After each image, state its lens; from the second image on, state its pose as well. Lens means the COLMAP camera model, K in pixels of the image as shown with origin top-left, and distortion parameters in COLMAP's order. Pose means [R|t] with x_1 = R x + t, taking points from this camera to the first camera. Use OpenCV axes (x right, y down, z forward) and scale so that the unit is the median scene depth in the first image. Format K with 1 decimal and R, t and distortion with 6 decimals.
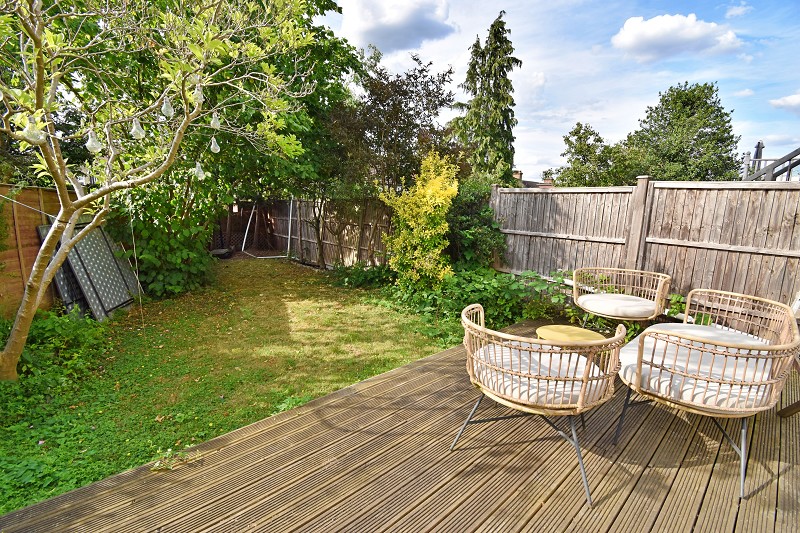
lens RADIAL K [[352.6, 0, 400.0], [0, 352.6, 266.5], [0, 0, 1]] dist [0.025717, -0.028843]
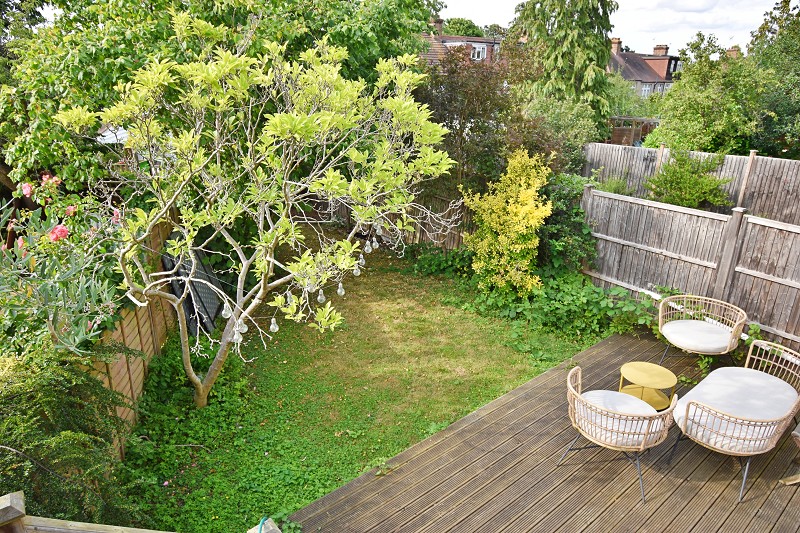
lens RADIAL K [[493.5, 0, 400.0], [0, 493.5, 266.5], [0, 0, 1]] dist [0.024018, -0.036018]
pose [[0.997609, -0.004554, -0.068956, -0.184097], [0.017030, 0.983255, 0.181437, -0.351545], [0.066975, -0.182178, 0.980982, -0.477945]]
